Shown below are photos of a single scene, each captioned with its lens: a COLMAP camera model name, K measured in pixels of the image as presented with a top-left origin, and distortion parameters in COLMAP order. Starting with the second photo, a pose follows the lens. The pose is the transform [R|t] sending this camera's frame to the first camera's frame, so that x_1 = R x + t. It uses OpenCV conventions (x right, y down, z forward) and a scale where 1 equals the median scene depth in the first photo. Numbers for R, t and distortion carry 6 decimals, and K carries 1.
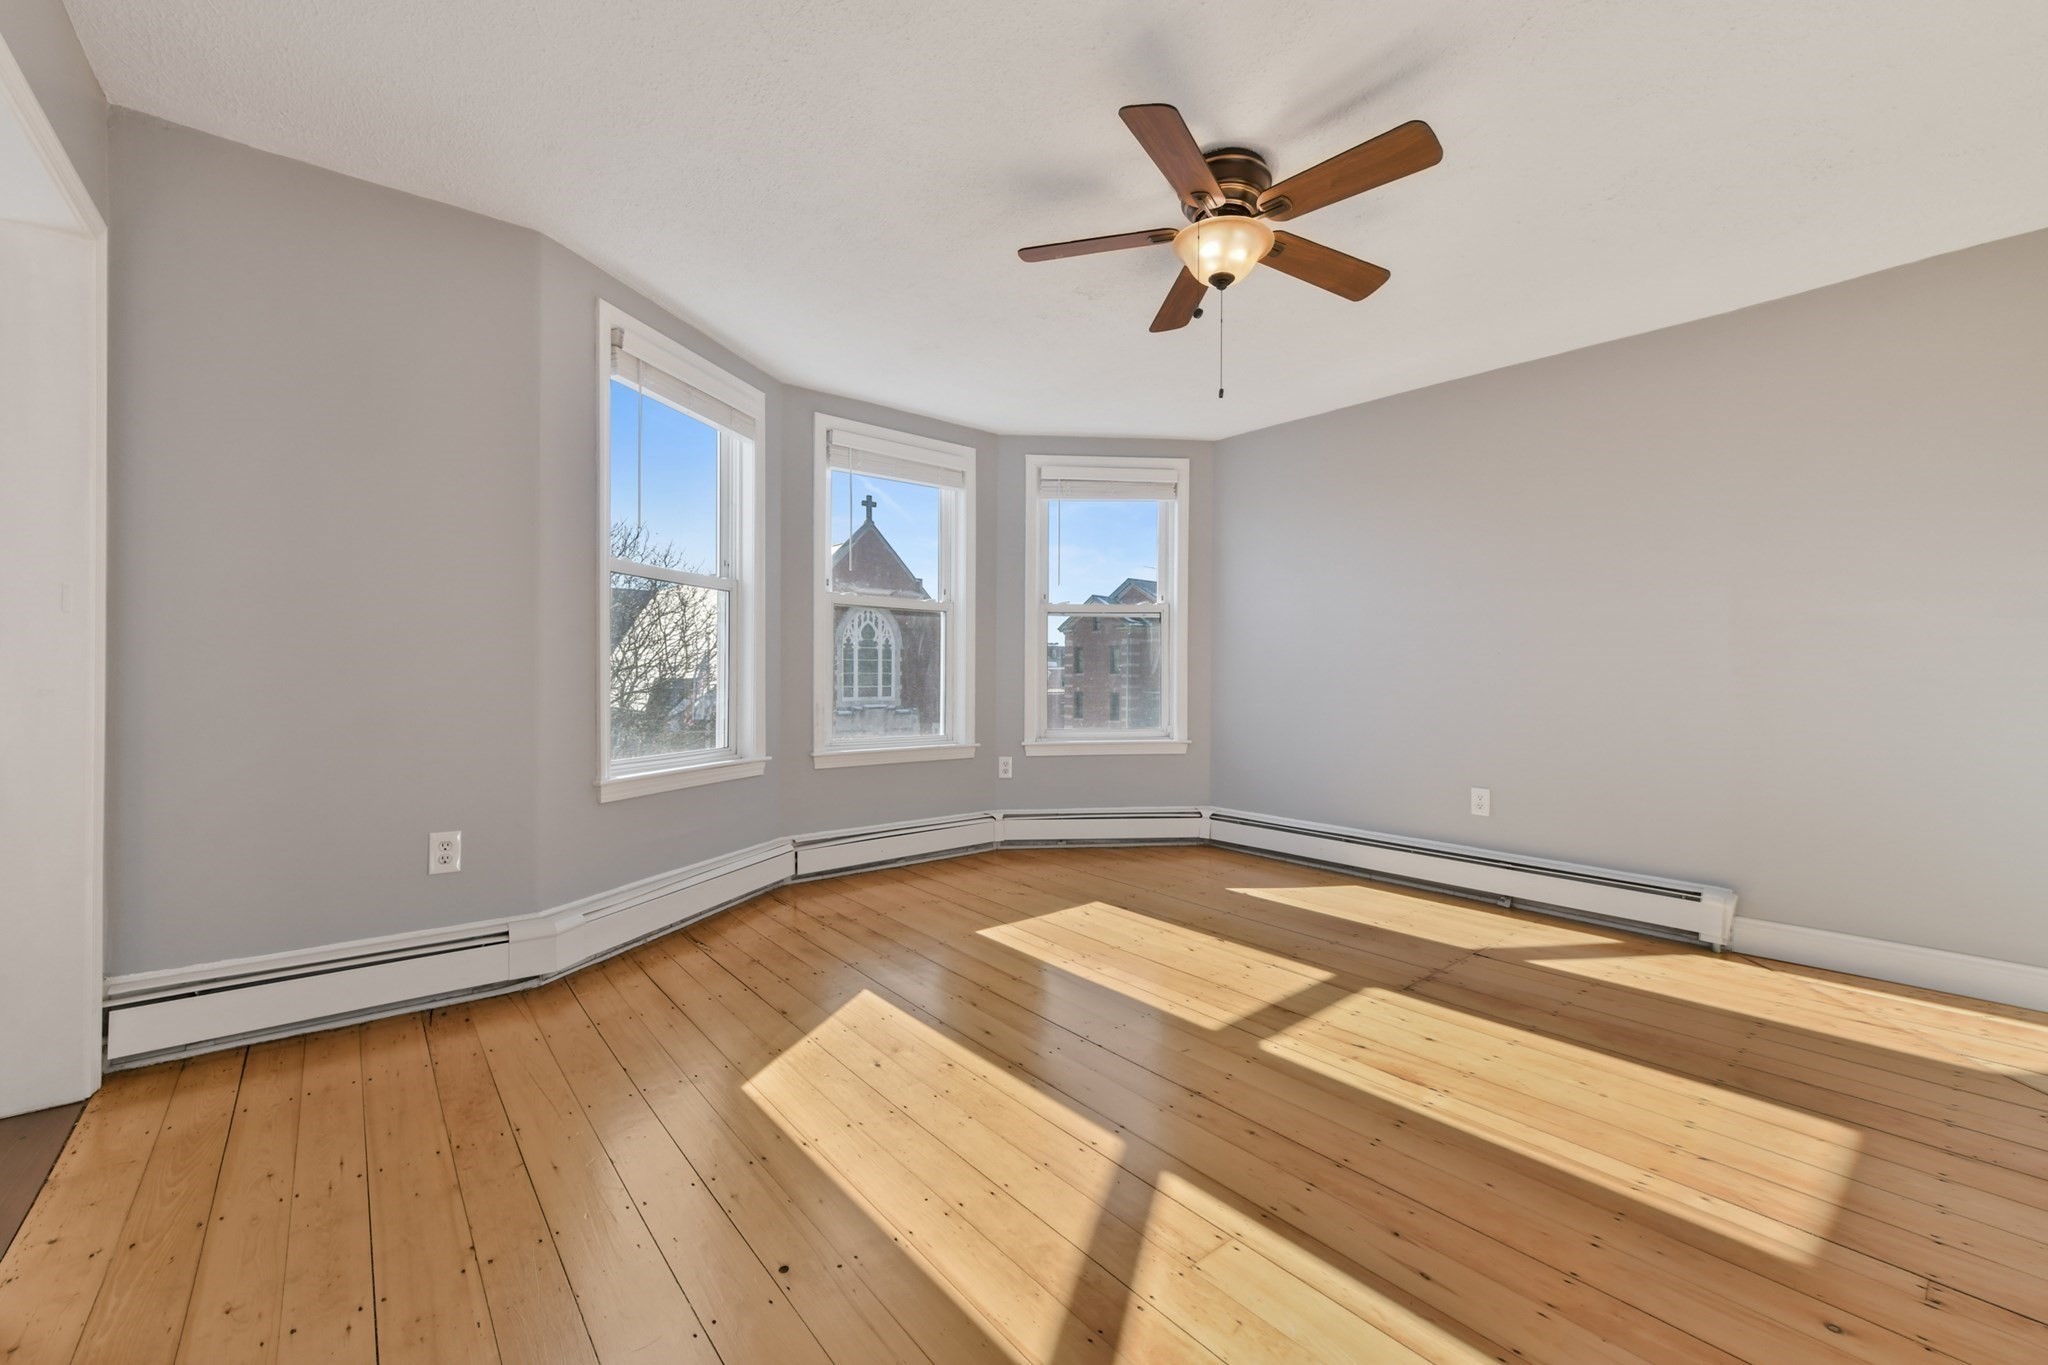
lens RADIAL K [[819.3, 0, 1037.7], [0, 819.3, 675.5], [0, 0, 1]] dist [0.001917, 0.000765]
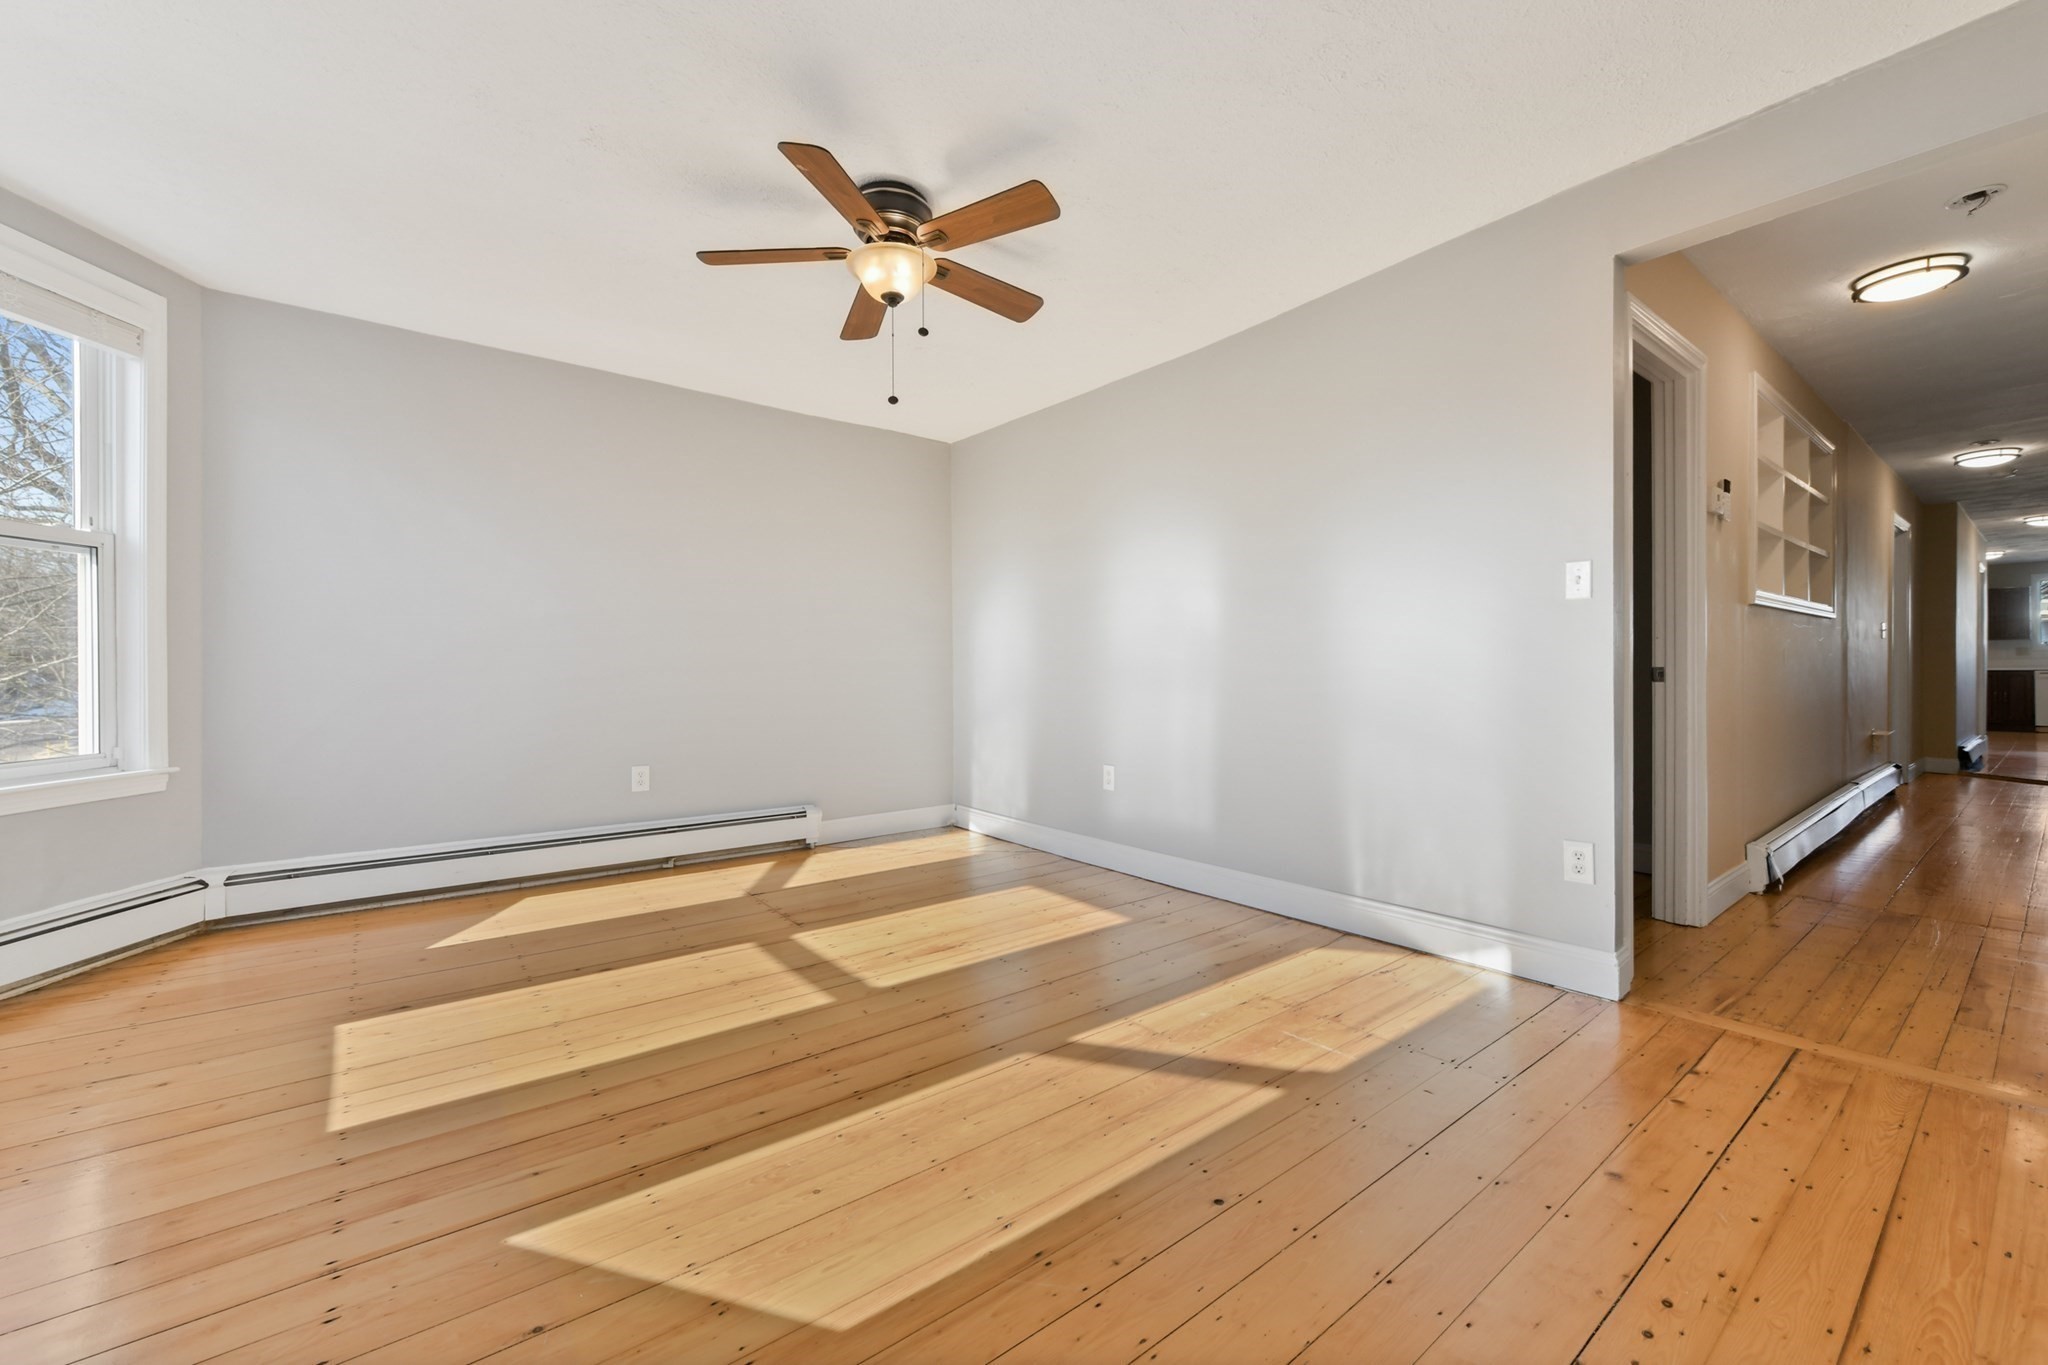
lens RADIAL K [[826.9, 0, 1034.9], [0, 826.9, 661.9], [0, 0, 1]] dist [0.000753, 0.000681]
pose [[0.032196, 0.007392, 0.999454, -0.695938], [0.005148, 0.999958, -0.007562, 0.017244], [-0.999468, 0.005389, 0.032157, 0.601196]]
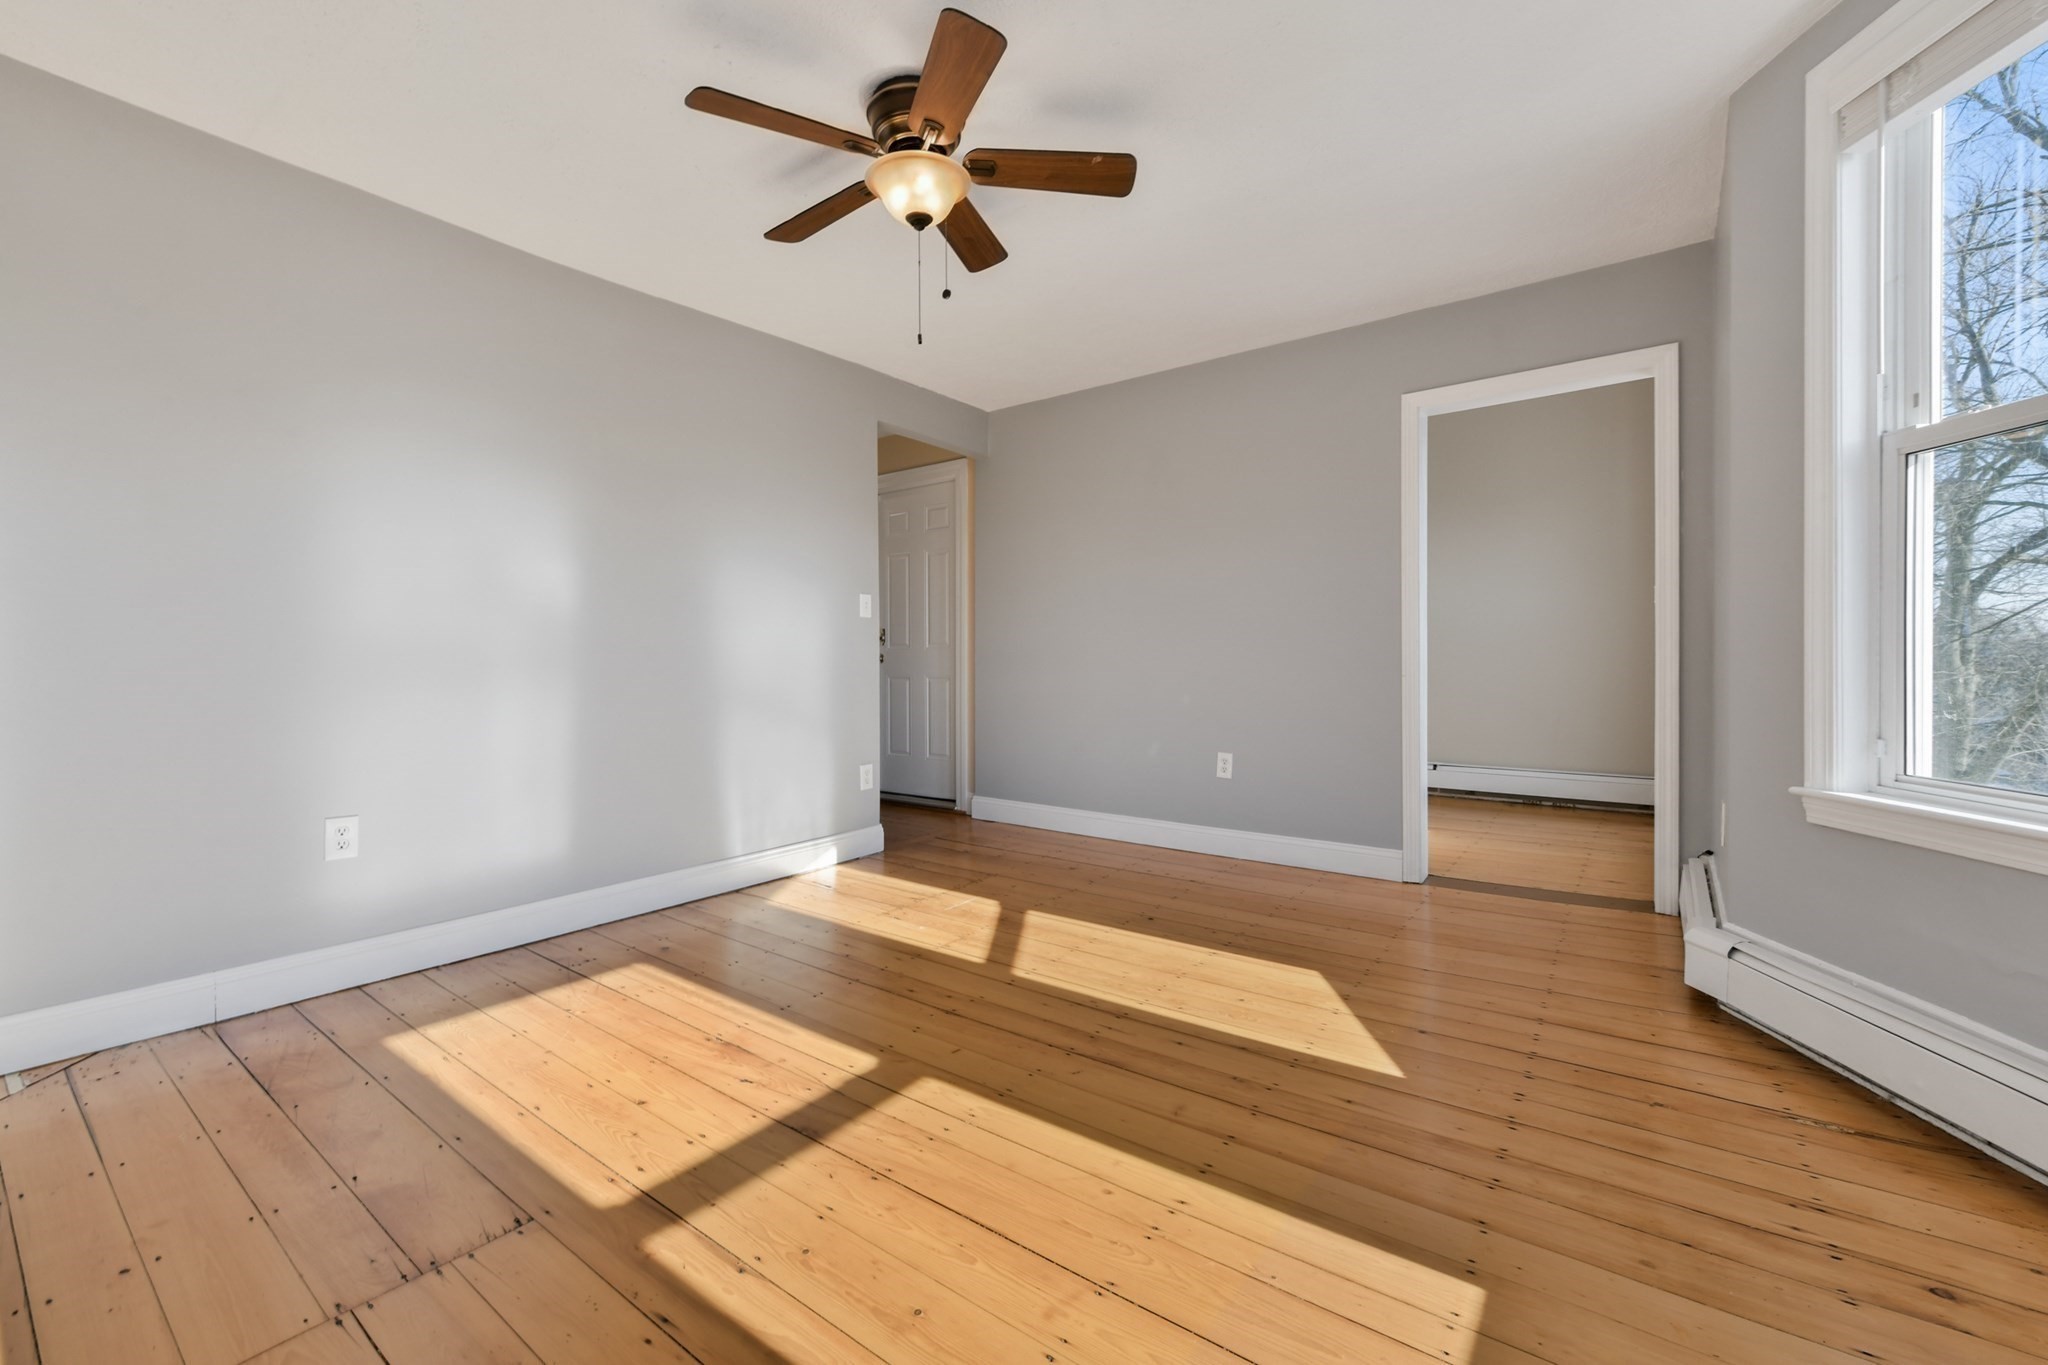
lens RADIAL K [[826.8, 0, 1027.4], [0, 826.8, 675.5], [0, 0, 1]] dist [0.002204, 0.000482]
pose [[-0.974973, 0.004532, -0.222276, 0.244318], [0.000891, 0.999864, 0.016480, 0.023734], [0.222321, 0.015869, -0.974844, 1.523694]]
